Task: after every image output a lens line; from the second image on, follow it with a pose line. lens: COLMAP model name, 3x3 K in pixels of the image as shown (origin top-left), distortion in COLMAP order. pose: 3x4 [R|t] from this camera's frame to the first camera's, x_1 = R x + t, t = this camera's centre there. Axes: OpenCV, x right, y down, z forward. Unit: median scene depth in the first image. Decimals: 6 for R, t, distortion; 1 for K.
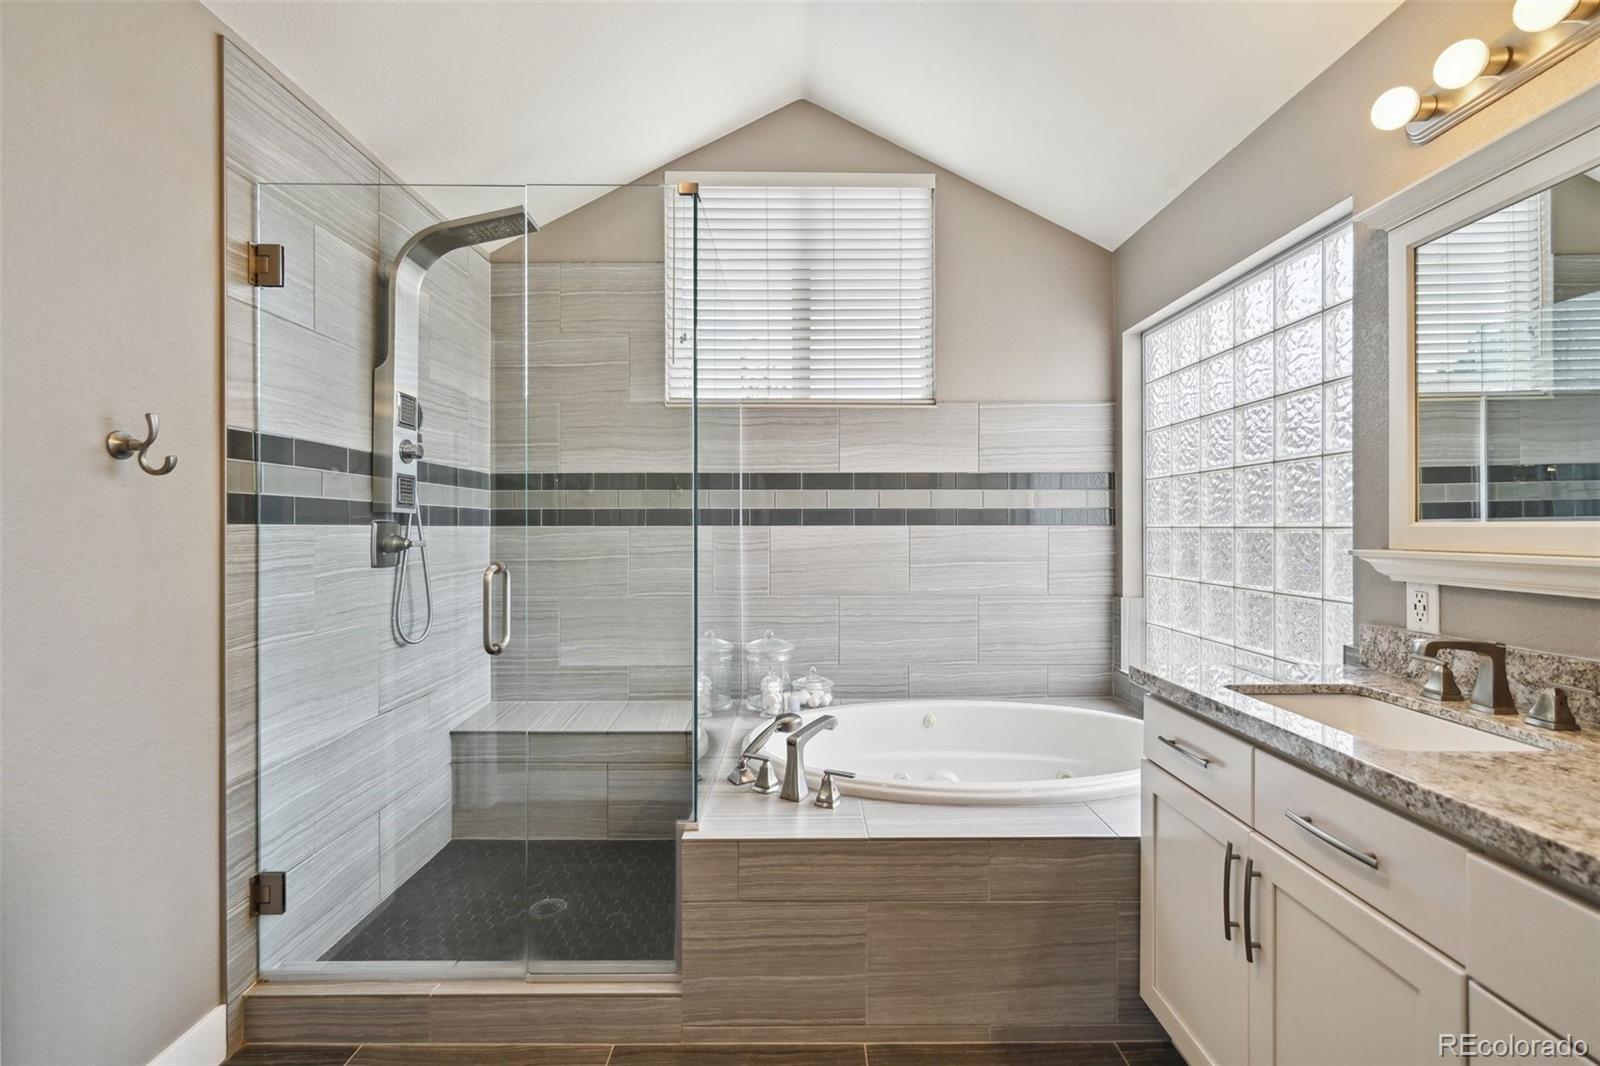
lens RADIAL K [[701.9, 0, 800.0], [0, 701.9, 533.0], [0, 0, 1]] dist [-0.000868, -0.000025]
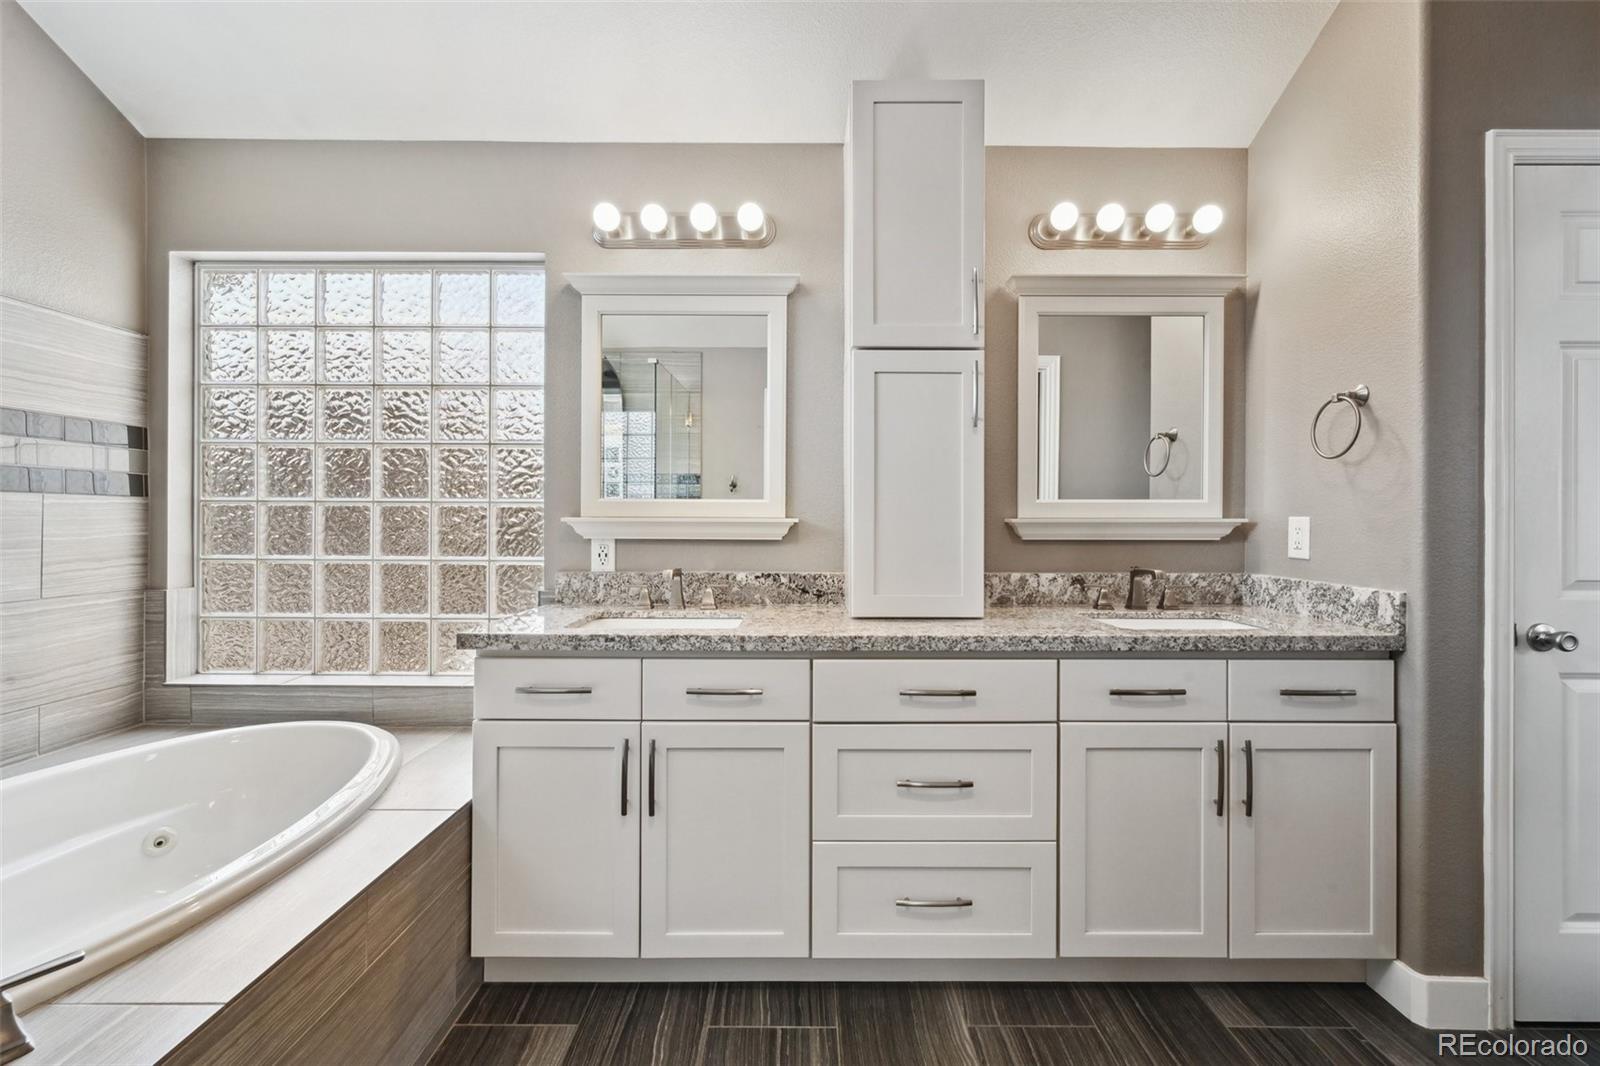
lens RADIAL K [[642.9, 0, 796.3], [0, 642.9, 518.5], [0, 0, 1]] dist [0.000253, -0.000056]
pose [[0.014512, 0.004769, 0.999883, -0.249900], [0.003018, 0.999984, -0.004813, 0.018672], [-0.999890, 0.003088, 0.014497, 0.295379]]
